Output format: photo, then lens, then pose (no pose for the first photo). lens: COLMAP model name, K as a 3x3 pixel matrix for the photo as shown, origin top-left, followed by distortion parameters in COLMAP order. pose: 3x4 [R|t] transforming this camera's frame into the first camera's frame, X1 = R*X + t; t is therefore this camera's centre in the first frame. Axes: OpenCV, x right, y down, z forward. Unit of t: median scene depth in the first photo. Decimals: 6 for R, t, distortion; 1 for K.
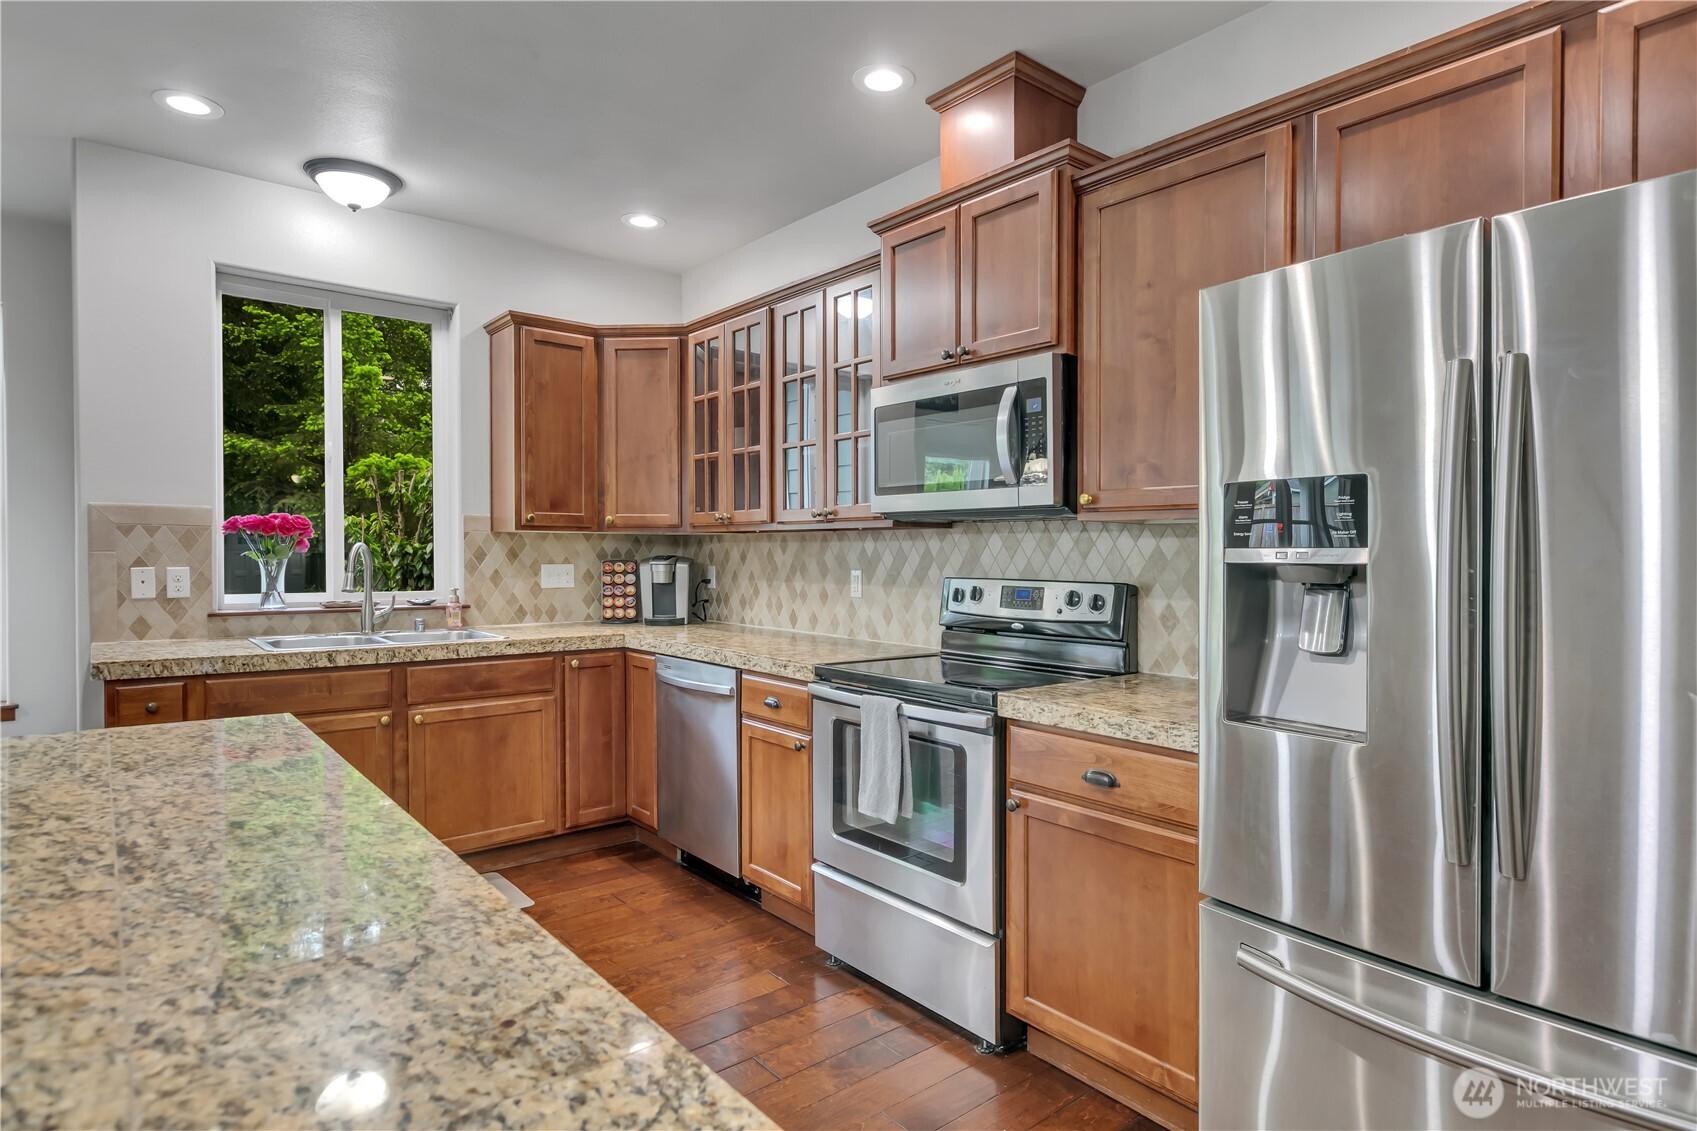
lens RADIAL K [[924.0, 0, 848.3], [0, 924.0, 565.7], [0, 0, 1]] dist [0.012287, -0.004494]
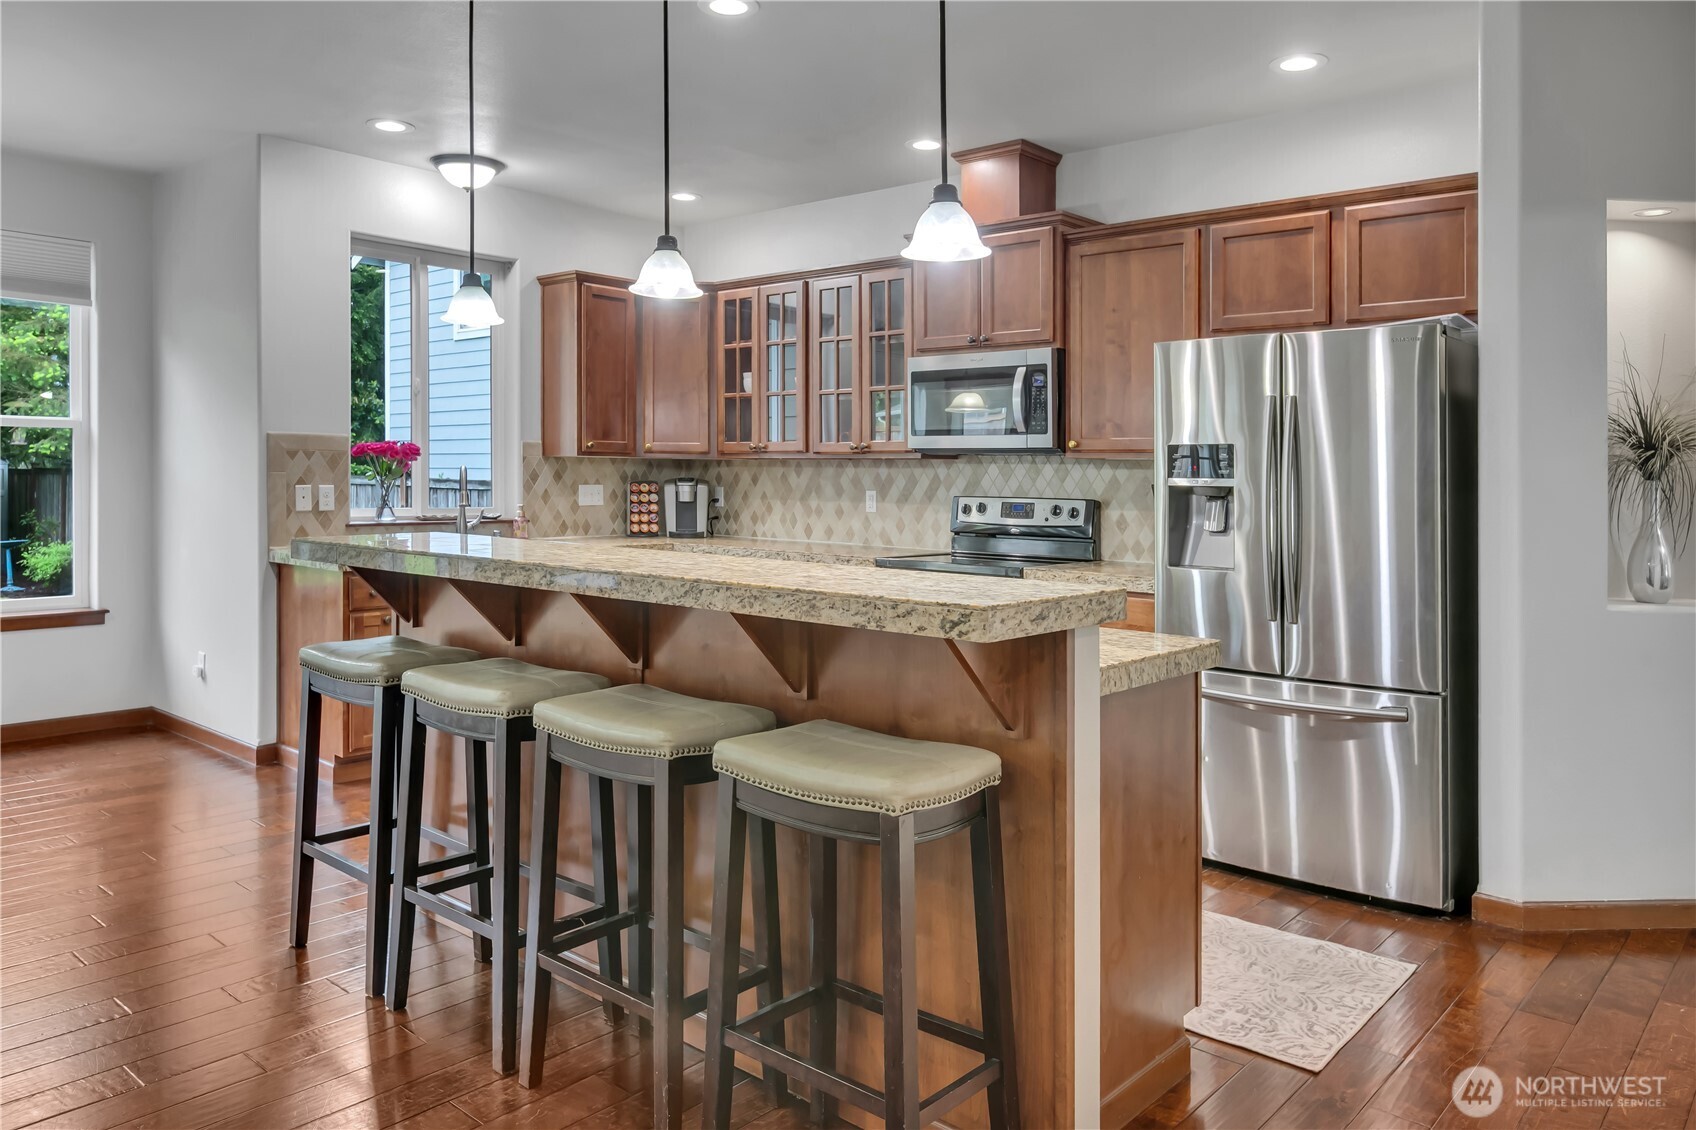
lens RADIAL K [[1191.2, 0, 846.9], [0, 1191.2, 471.7], [0, 0, 1]] dist [-0.003370, 0.001083]
pose [[0.986254, 0.007410, 0.165071, -0.308996], [-0.004893, 0.999866, -0.015651, 0.004789], [-0.165165, 0.014628, 0.986158, -0.623554]]
